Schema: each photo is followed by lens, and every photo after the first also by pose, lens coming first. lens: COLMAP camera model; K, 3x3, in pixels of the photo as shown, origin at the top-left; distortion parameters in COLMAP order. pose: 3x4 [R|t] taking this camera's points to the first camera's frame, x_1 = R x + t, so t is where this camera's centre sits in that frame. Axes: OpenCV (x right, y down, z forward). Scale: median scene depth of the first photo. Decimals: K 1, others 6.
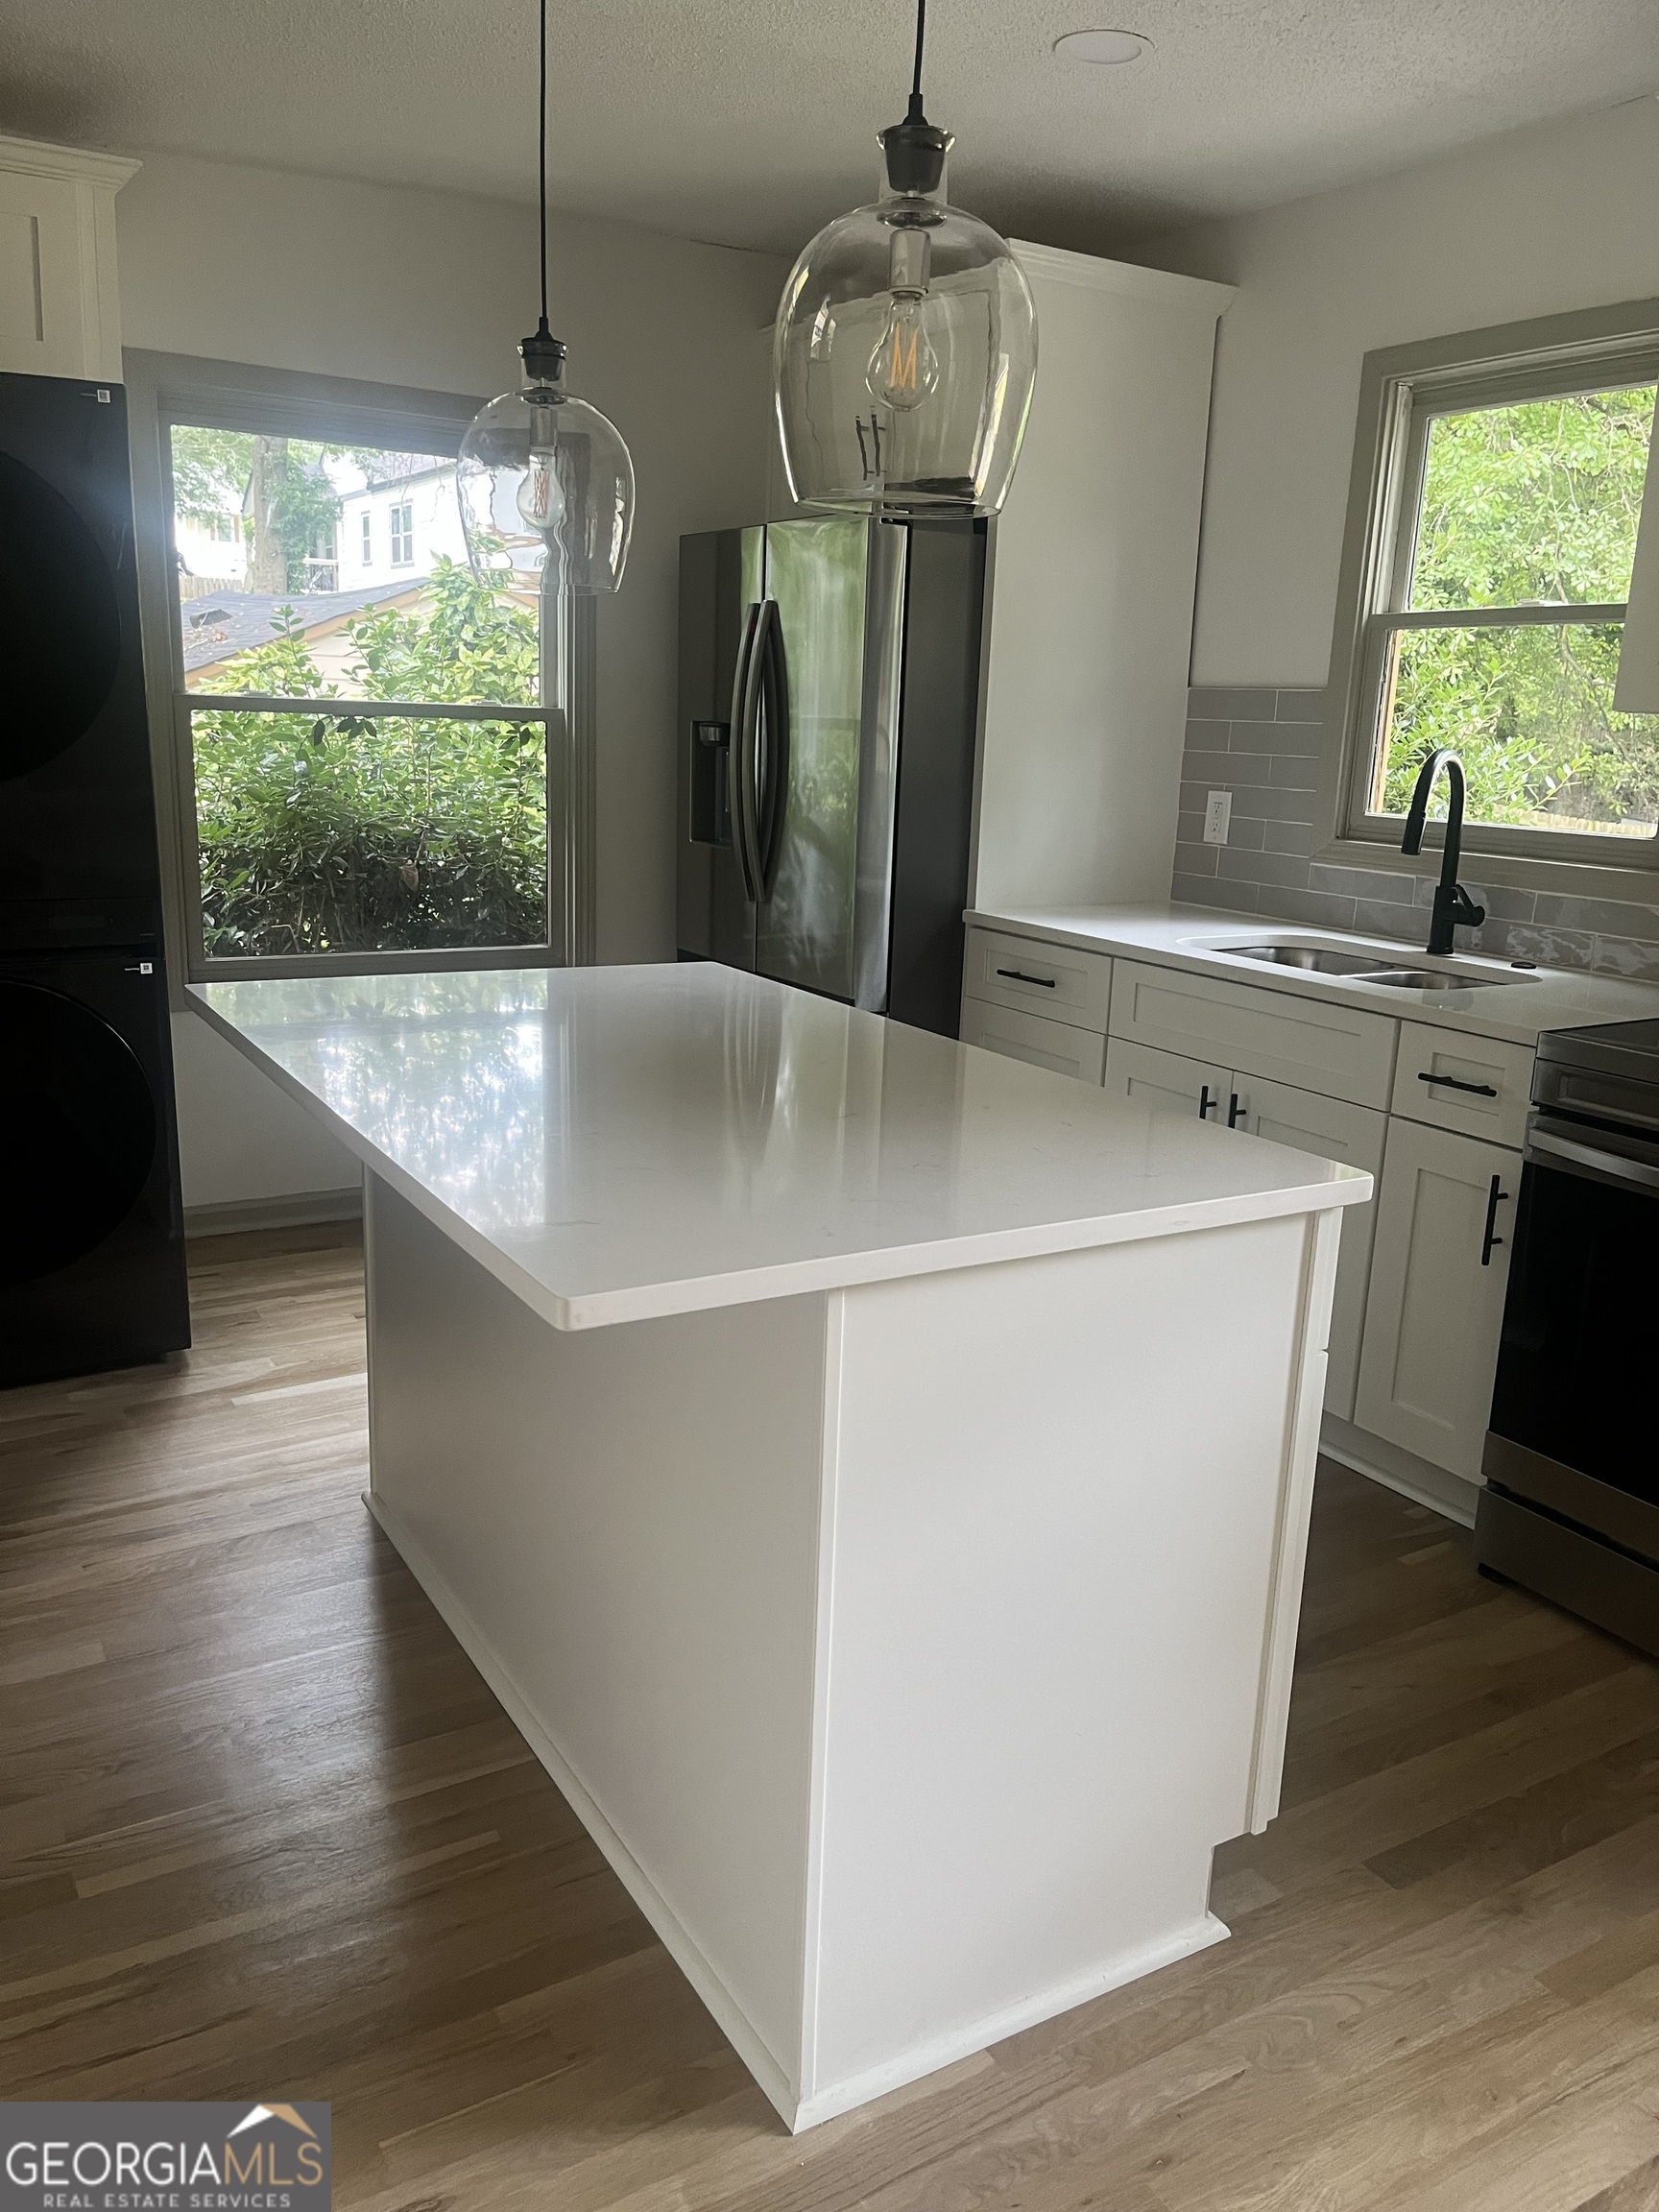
lens RADIAL K [[1673.2, 0, 831.9], [0, 1673.2, 1121.2], [0, 0, 1]] dist [0.045979, -0.057159]
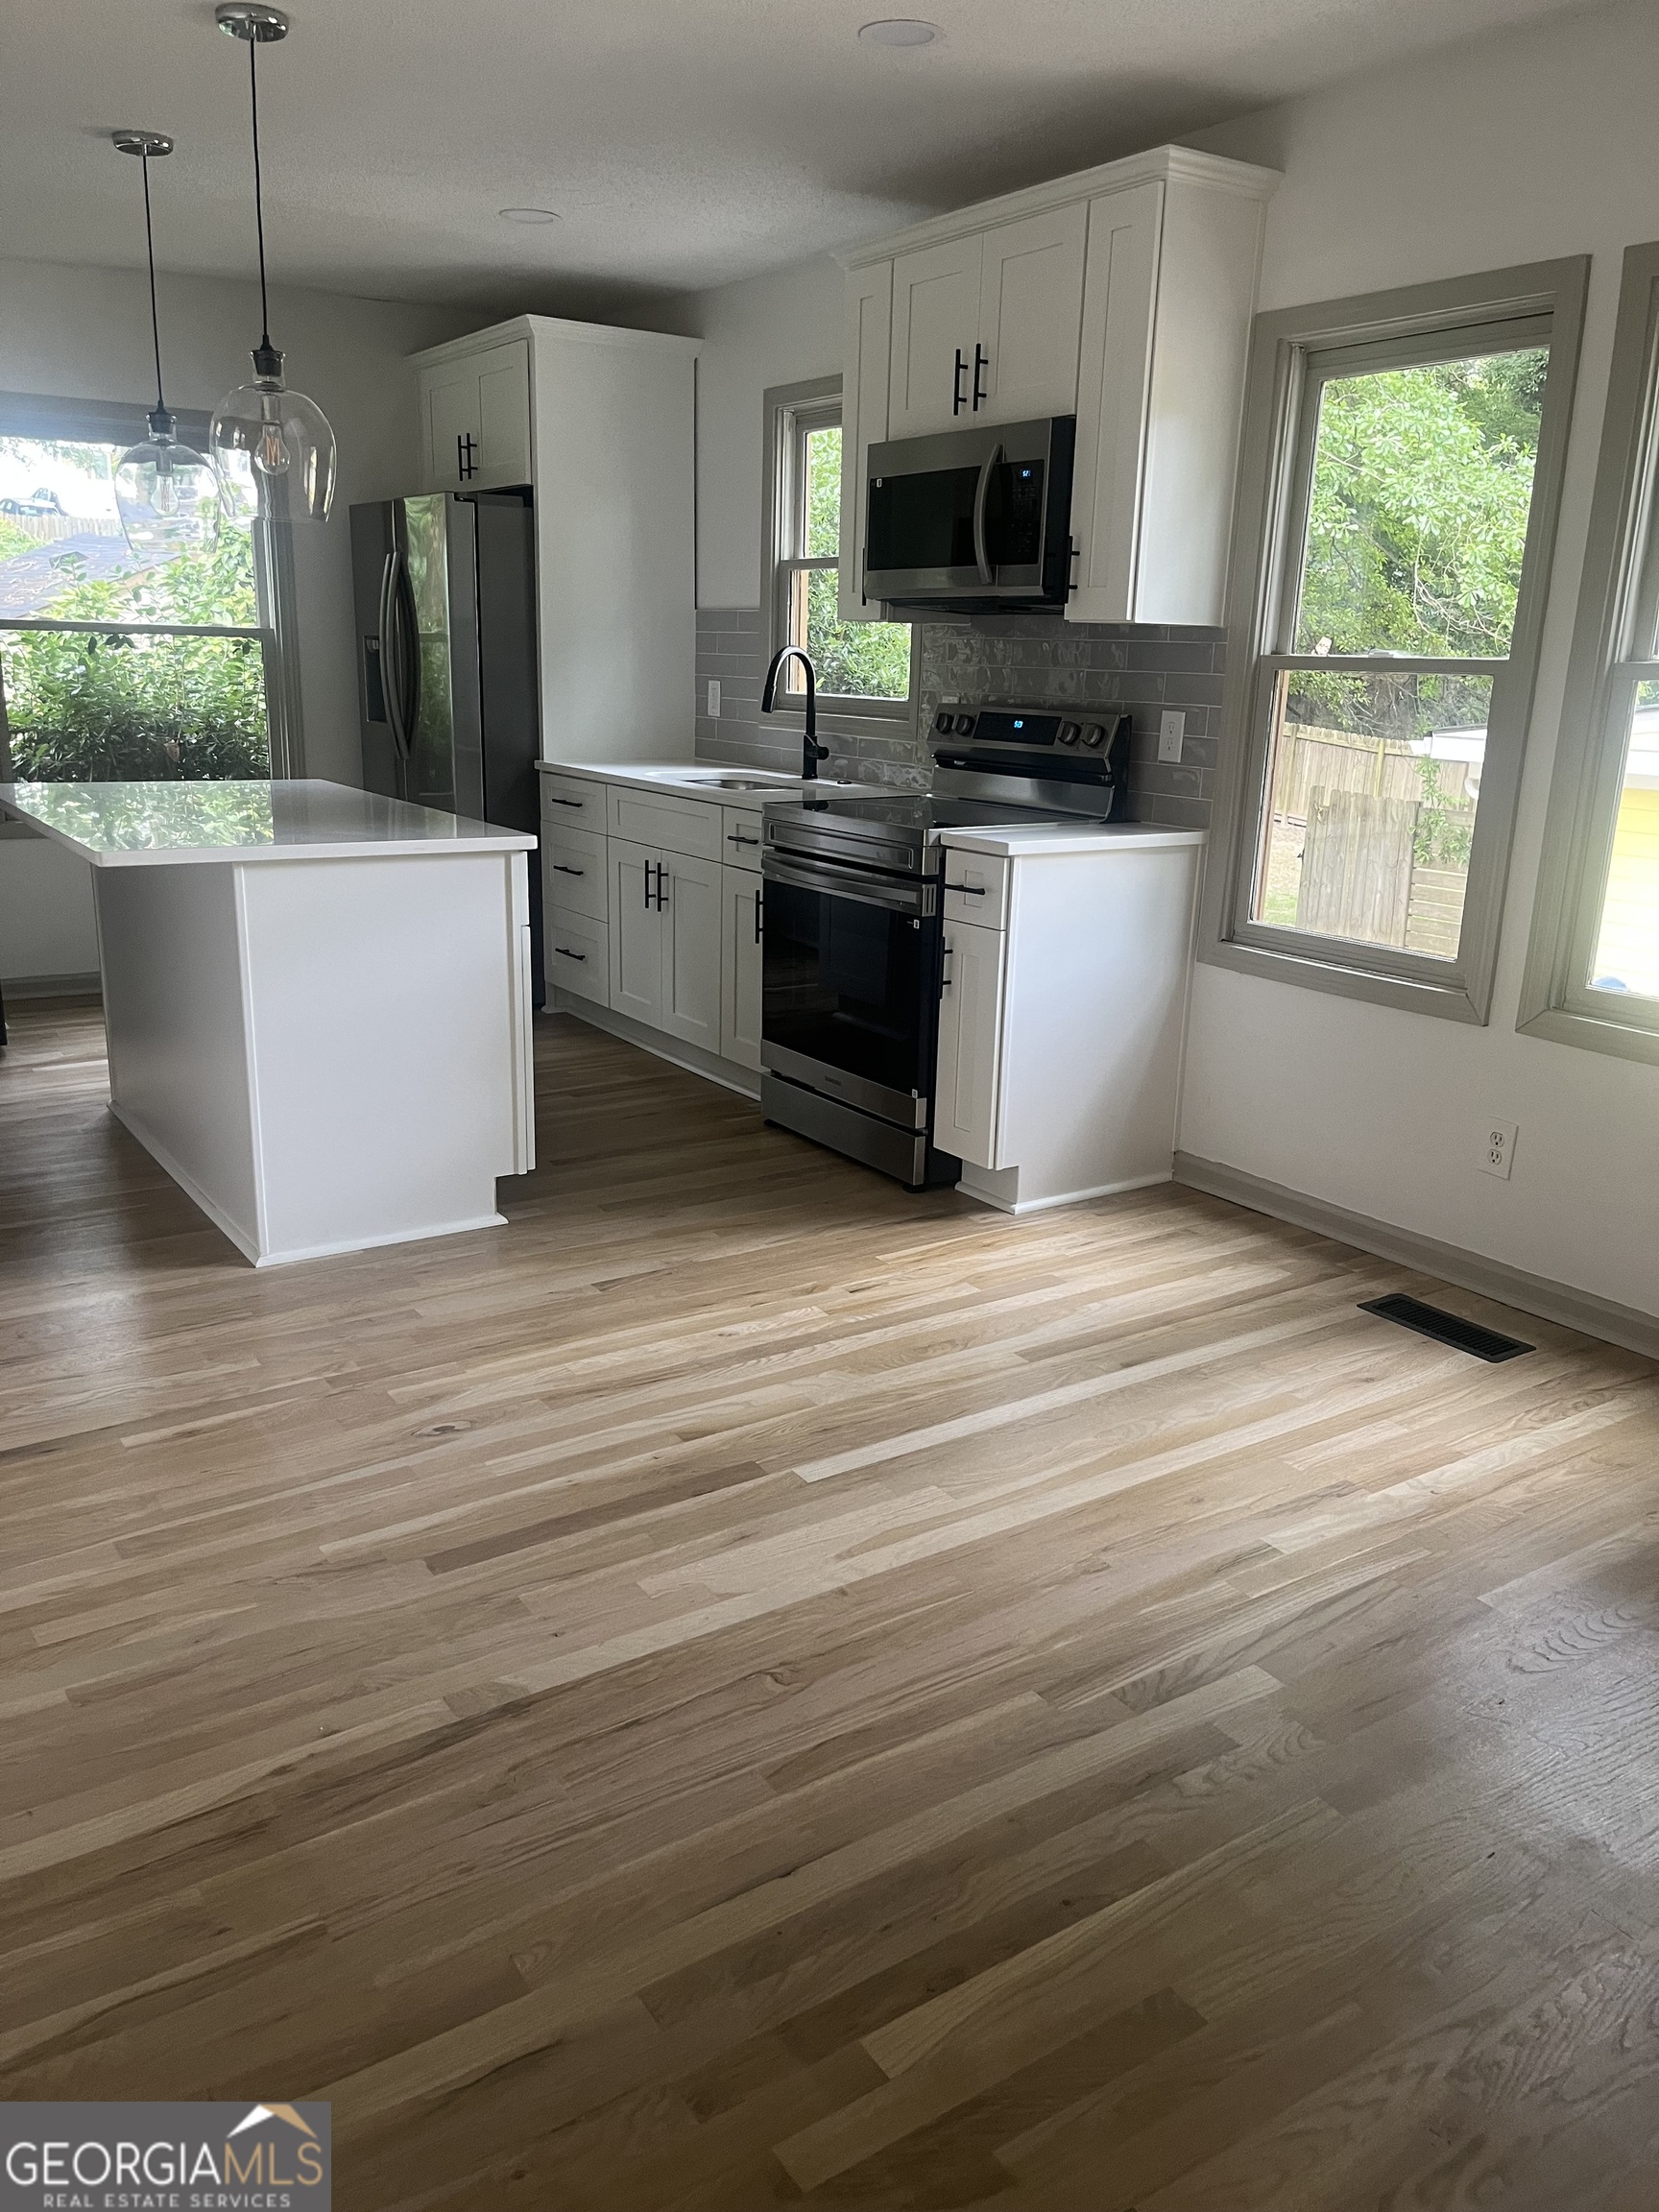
lens RADIAL K [[1673.2, 0, 831.9], [0, 1673.2, 1121.2], [0, 0, 1]] dist [0.045979, -0.057159]
pose [[0.998644, -0.023330, 0.046541, 0.279017], [0.021657, 0.999112, 0.036137, 0.153069], [-0.047342, -0.035080, 0.998263, -0.541256]]
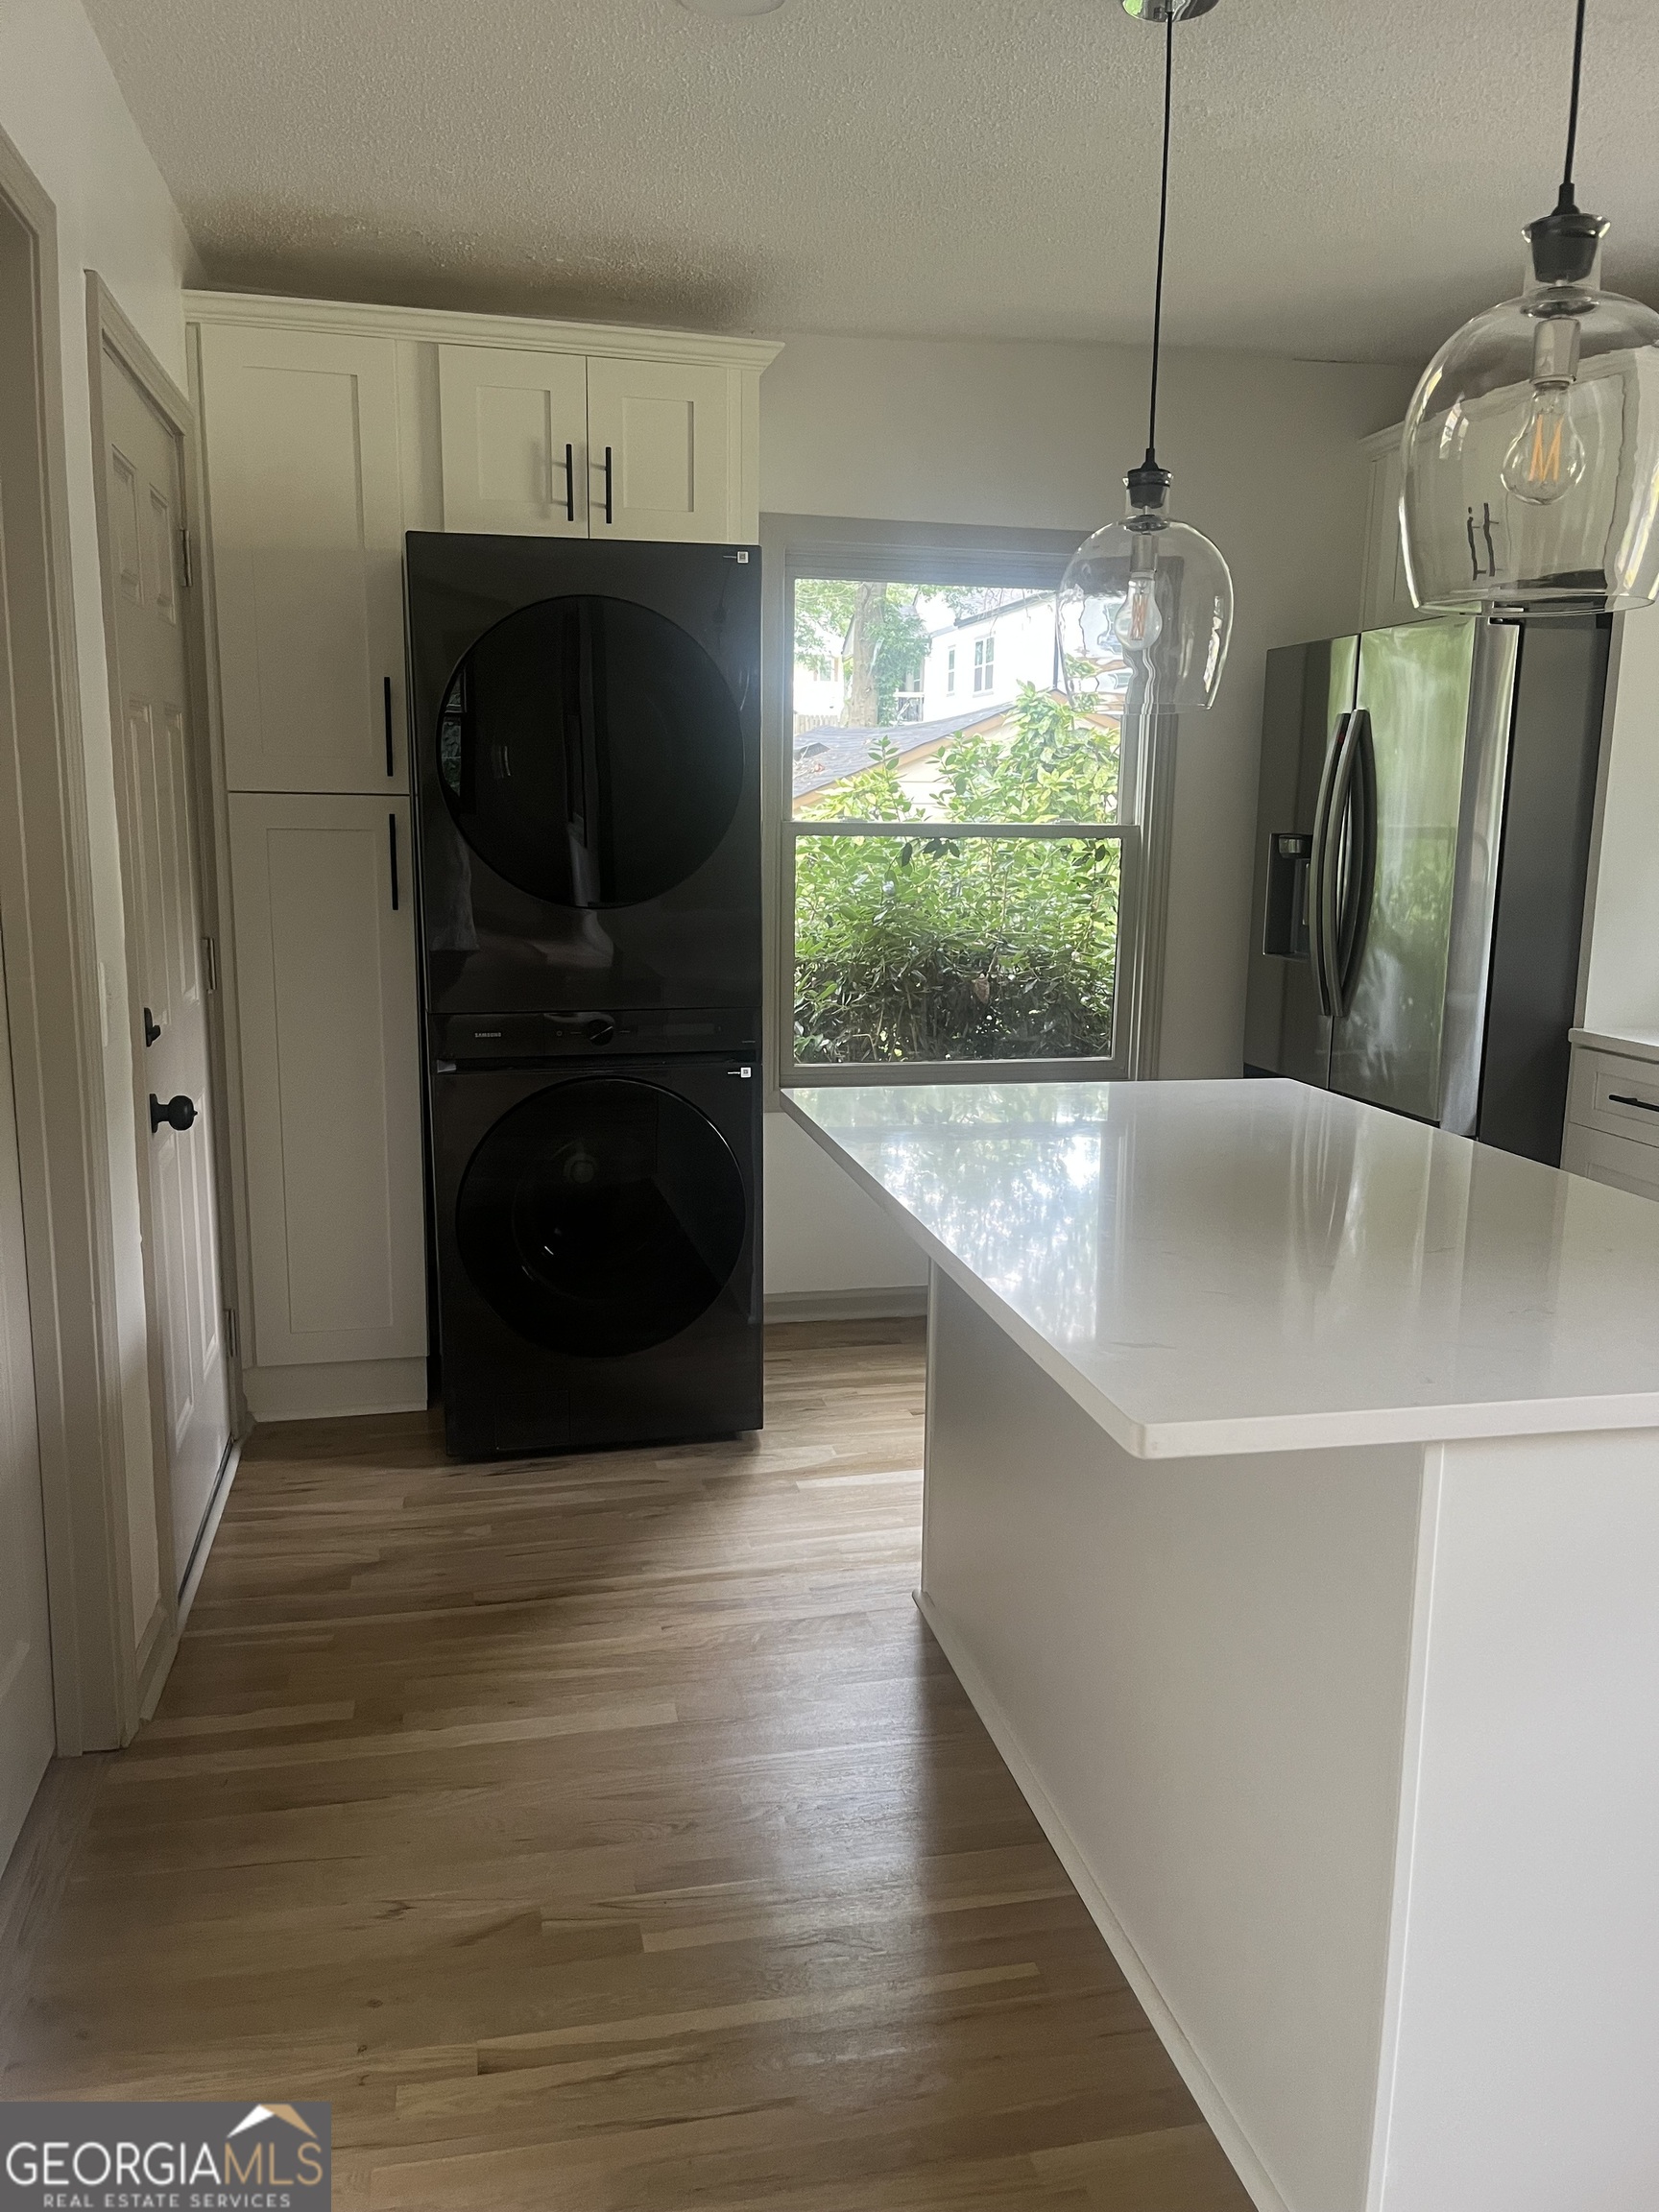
lens RADIAL K [[1667.0, 0, 830.7], [0, 1667.0, 1122.5], [0, 0, 1]] dist [0.067583, -0.102712]
pose [[0.946581, 0.034063, -0.320663, -0.008519], [-0.054730, 0.996949, -0.055657, -0.001745], [0.317789, 0.070234, 0.945557, 0.003641]]
